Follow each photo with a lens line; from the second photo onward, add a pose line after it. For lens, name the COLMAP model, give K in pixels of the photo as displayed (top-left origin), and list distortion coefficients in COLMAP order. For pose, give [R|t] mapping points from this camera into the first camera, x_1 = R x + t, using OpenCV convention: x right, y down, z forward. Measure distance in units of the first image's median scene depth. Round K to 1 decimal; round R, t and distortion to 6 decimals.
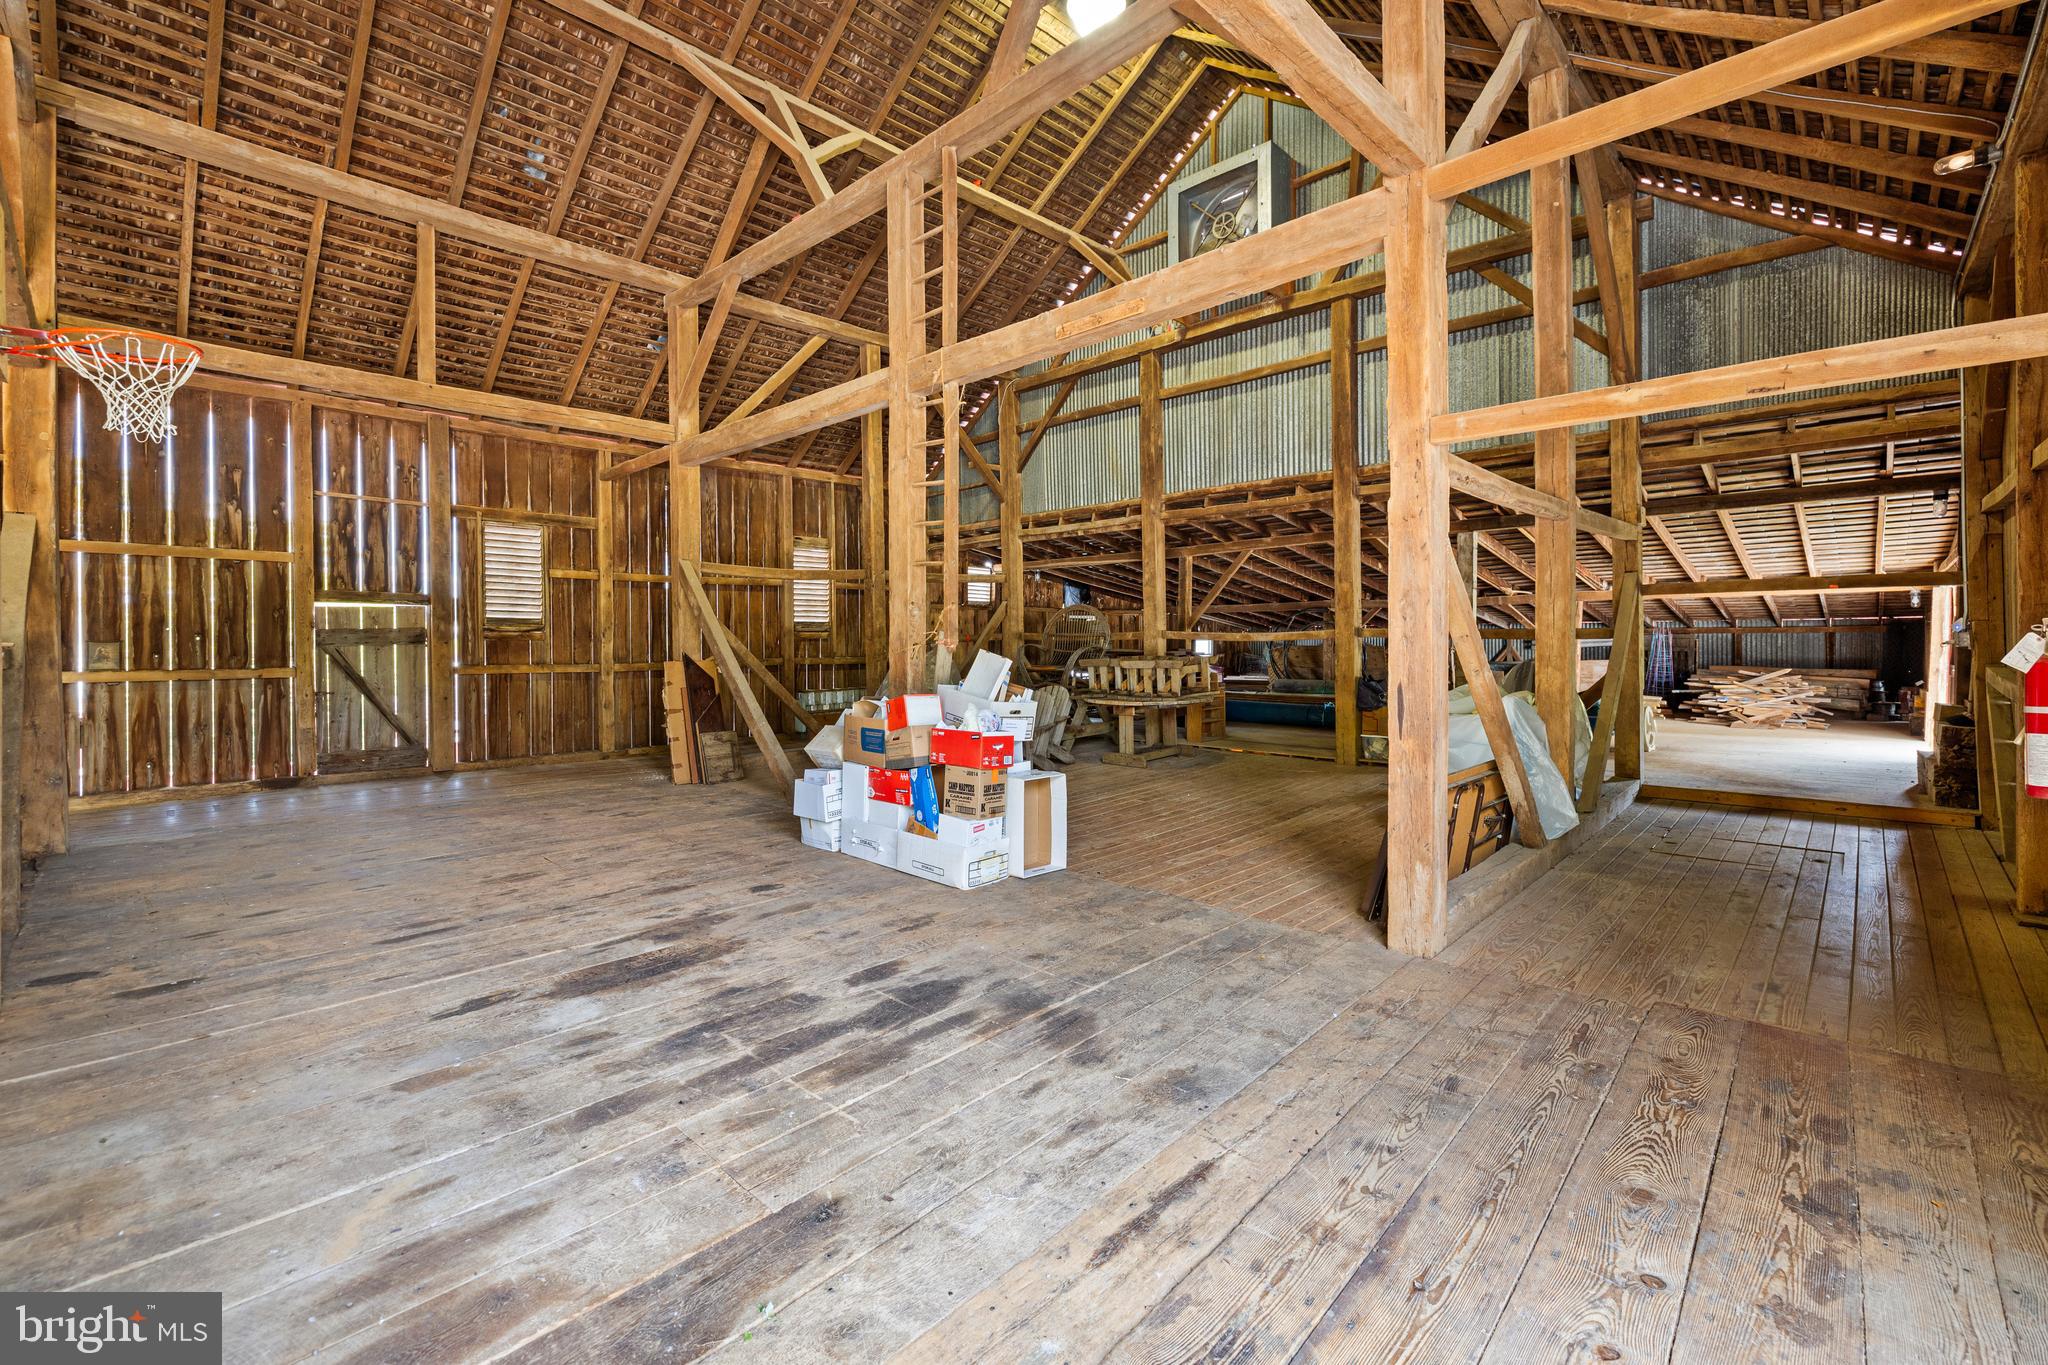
lens RADIAL K [[817.7, 0, 1049.1], [0, 817.7, 630.8], [0, 0, 1]] dist [0.002336, -0.000083]
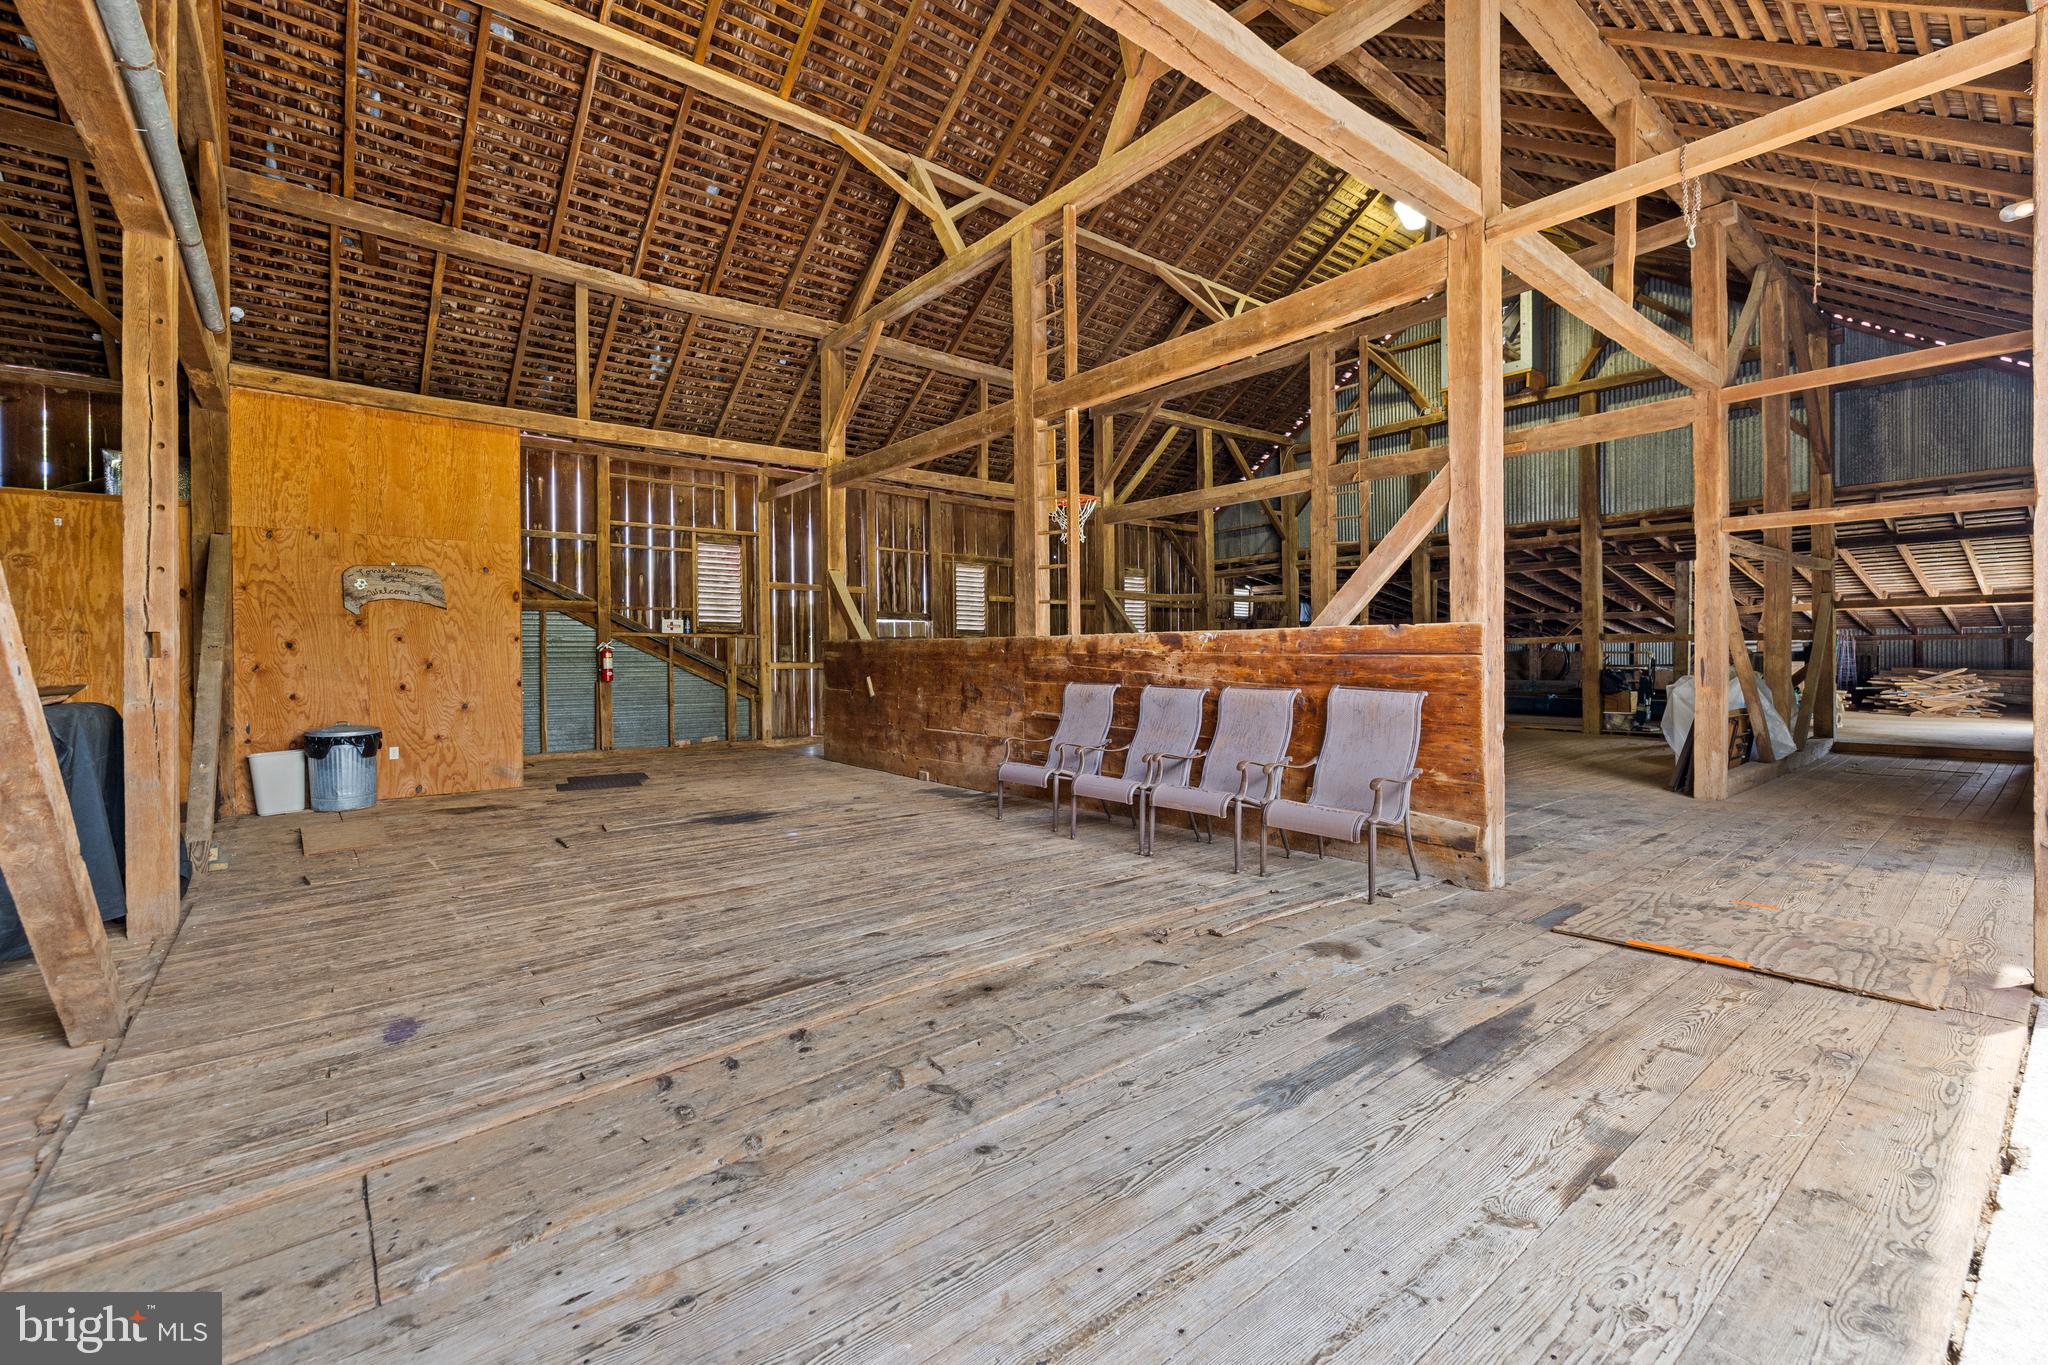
lens RADIAL K [[874.0, 0, 1002.3], [0, 874.0, 650.2], [0, 0, 1]] dist [0.004992, -0.000857]
pose [[0.993098, -0.001068, -0.117280, -0.416326], [0.001390, 0.999995, 0.002661, 0.017107], [0.117277, -0.002805, 0.993095, -0.532831]]
